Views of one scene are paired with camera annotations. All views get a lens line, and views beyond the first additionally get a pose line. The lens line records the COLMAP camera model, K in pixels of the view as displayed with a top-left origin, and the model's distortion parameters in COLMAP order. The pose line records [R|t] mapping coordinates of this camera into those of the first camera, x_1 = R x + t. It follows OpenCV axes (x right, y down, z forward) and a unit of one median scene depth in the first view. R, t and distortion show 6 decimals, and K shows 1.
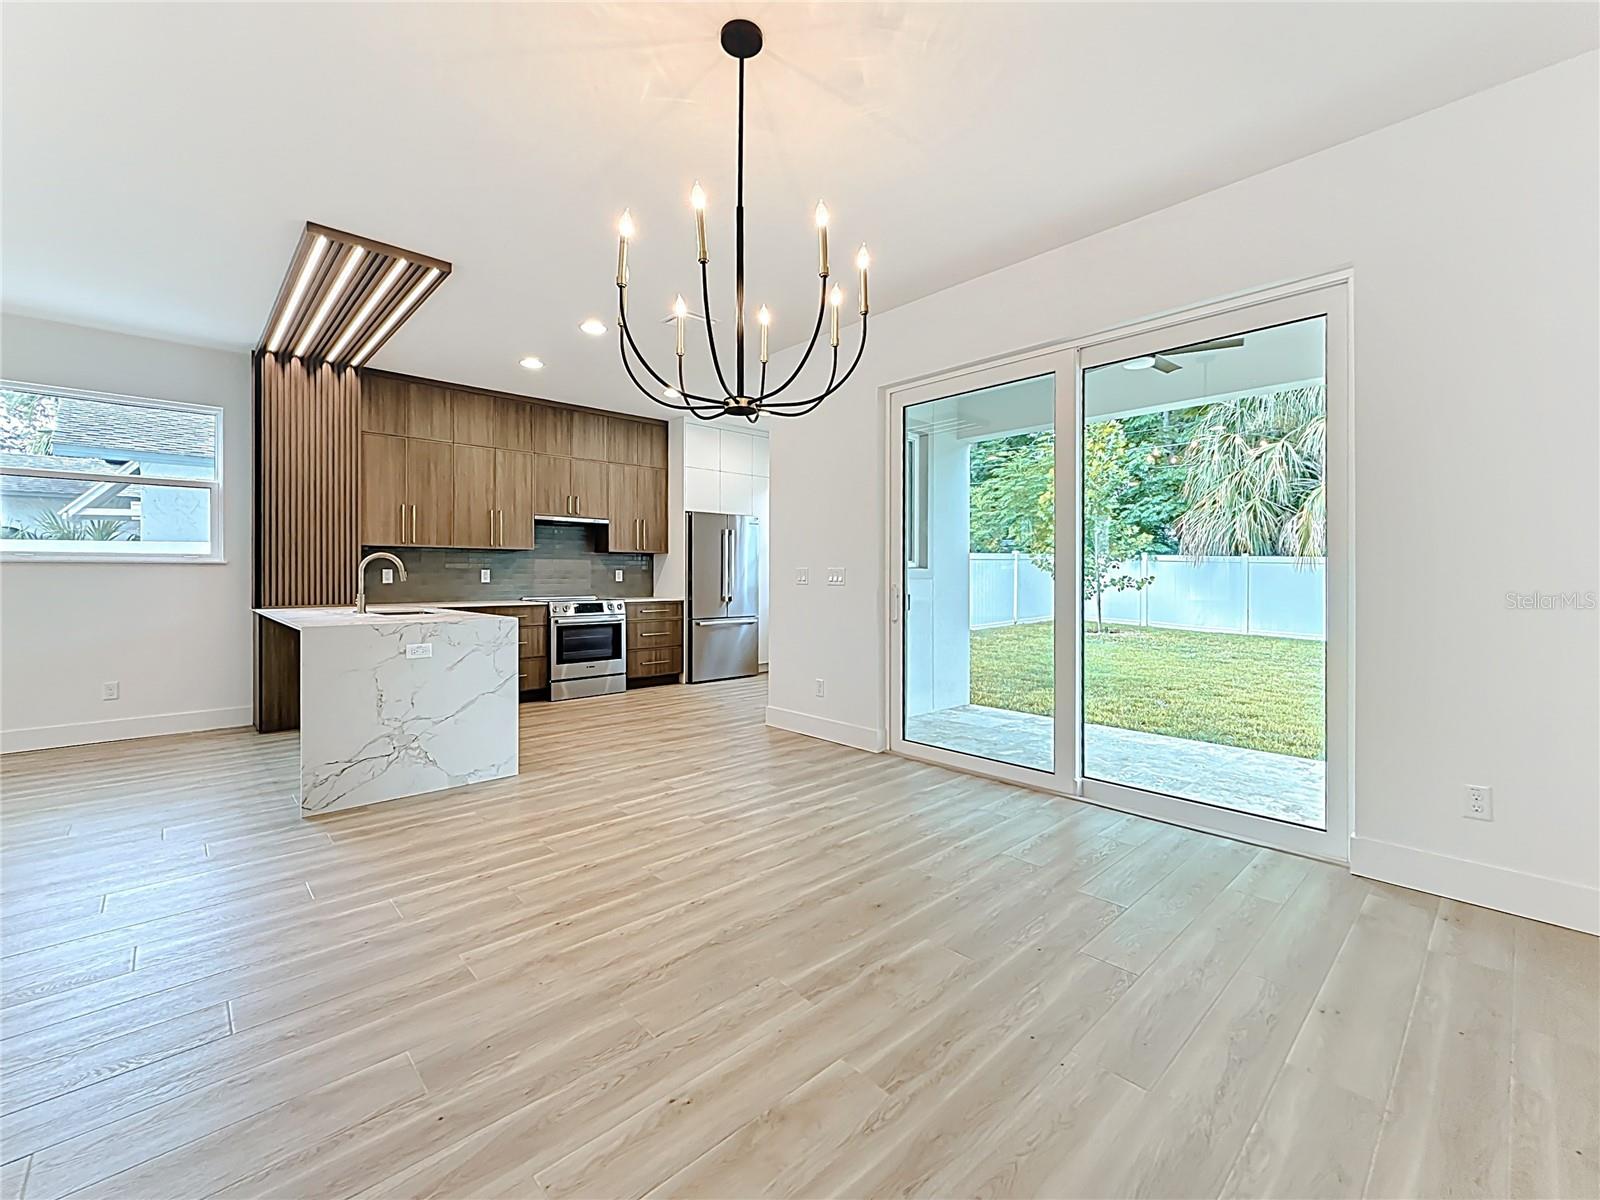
lens RADIAL K [[668.5, 0, 793.6], [0, 668.5, 579.4], [0, 0, 1]] dist [-0.000103, 0.000418]
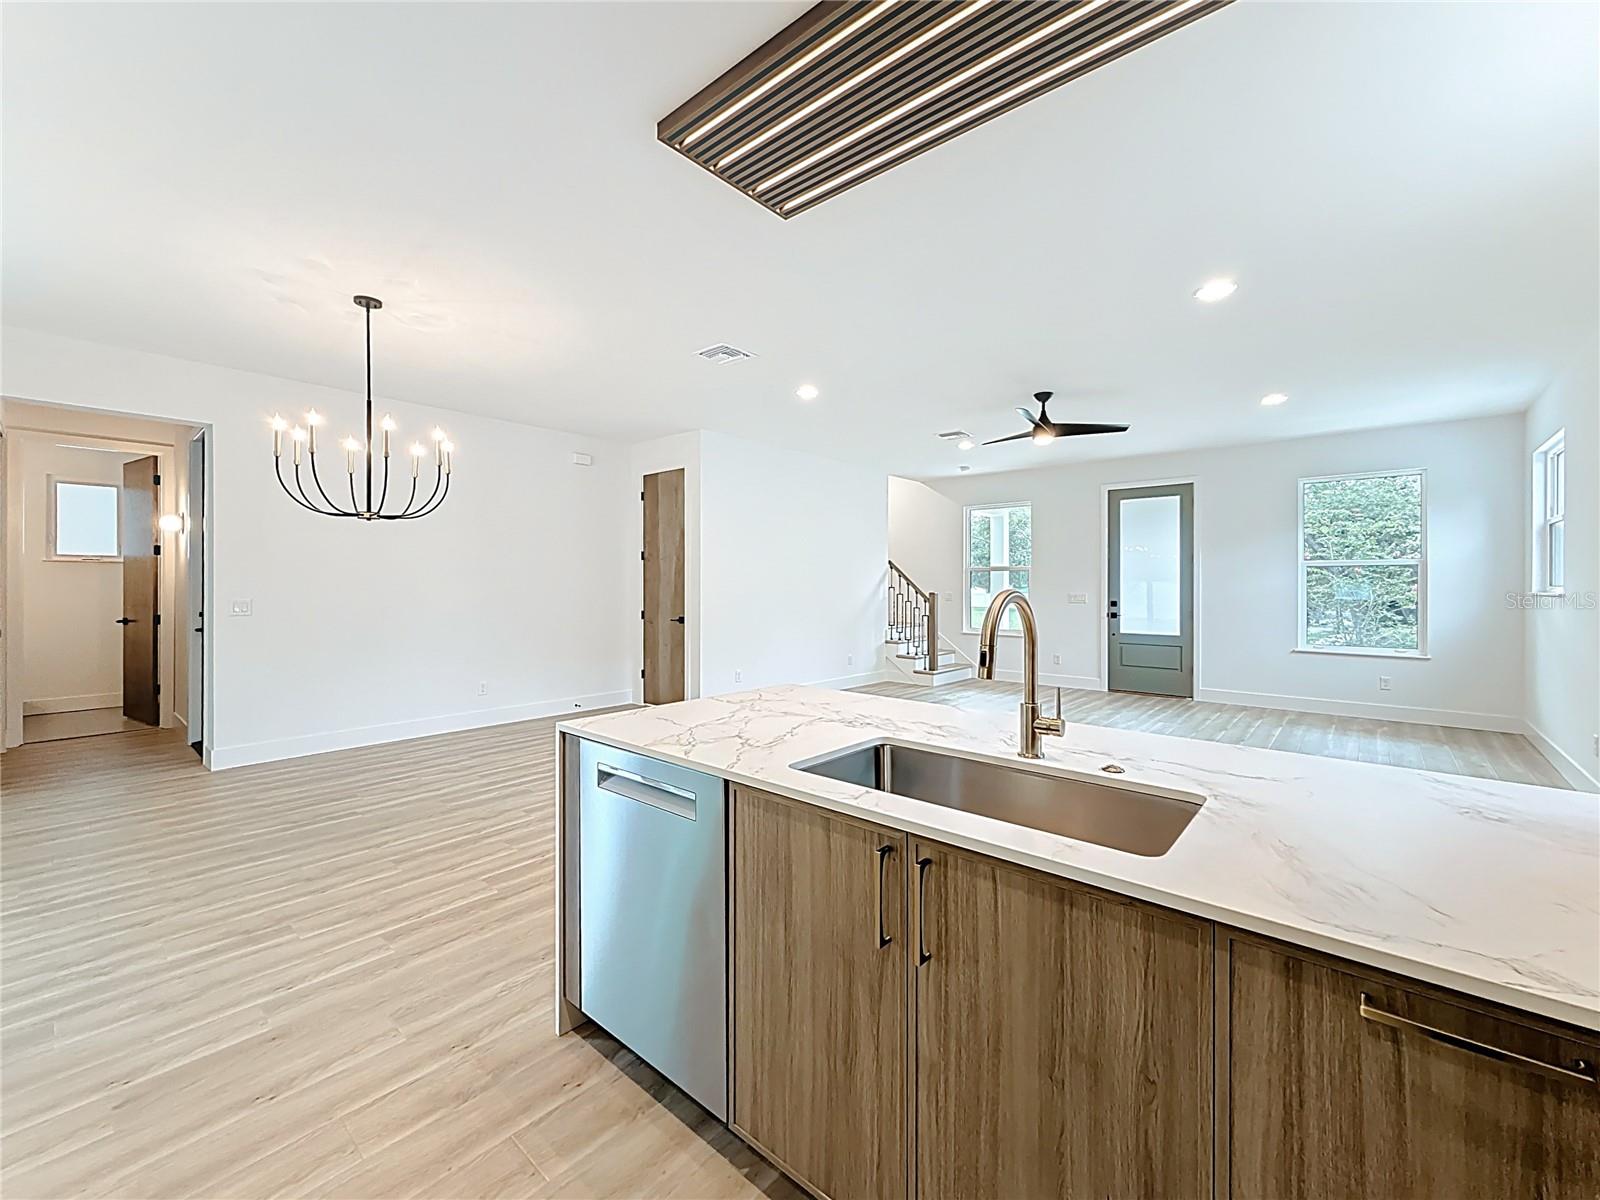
lens RADIAL K [[655.8, 0, 803.1], [0, 655.8, 585.6], [0, 0, 1]] dist [0.004978, -0.001678]
pose [[-0.993634, -0.002141, -0.112635, -0.367103], [-0.002888, 0.999975, 0.006464, -0.034677], [0.112618, 0.006748, -0.993615, 1.026798]]
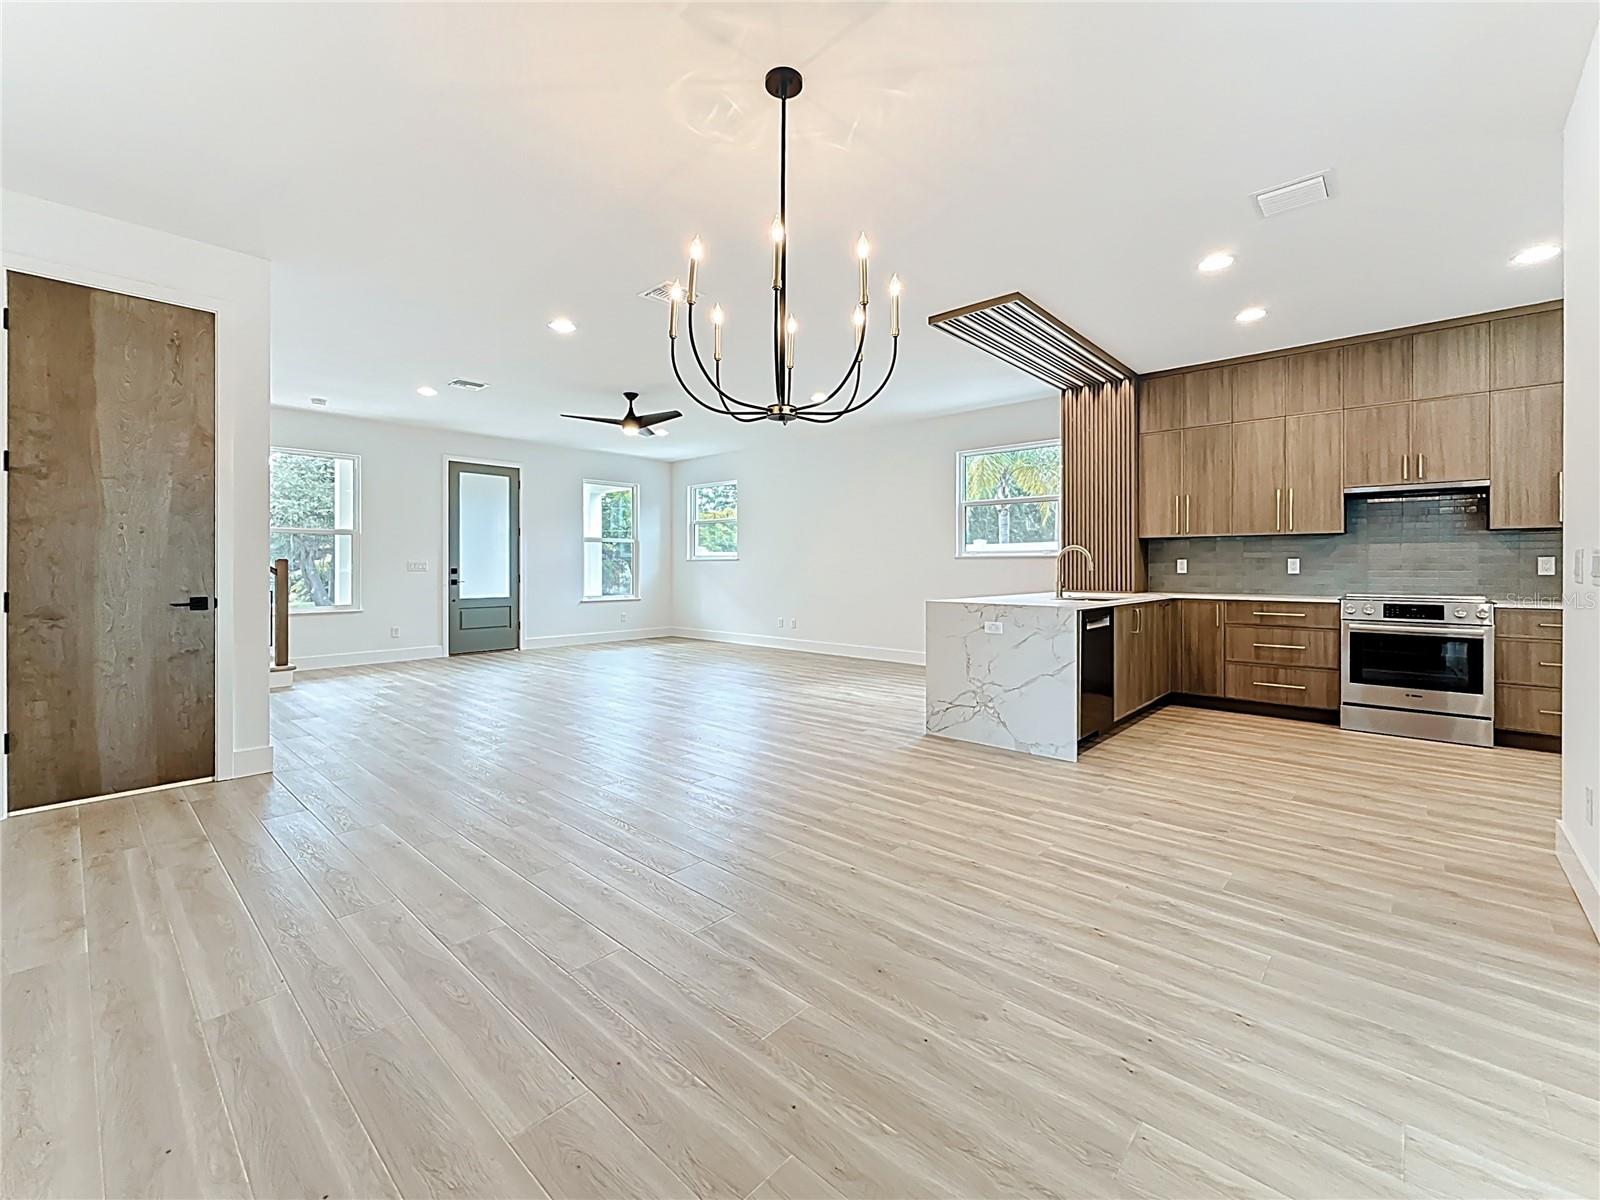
lens RADIAL K [[668.5, 0, 807.6], [0, 668.5, 566.5], [0, 0, 1]] dist [-0.000103, 0.000418]
pose [[0.090366, -0.000109, -0.995909, 0.378789], [-0.004813, 0.999988, -0.000546, -0.001158], [0.995897, 0.004843, 0.090364, 0.341541]]
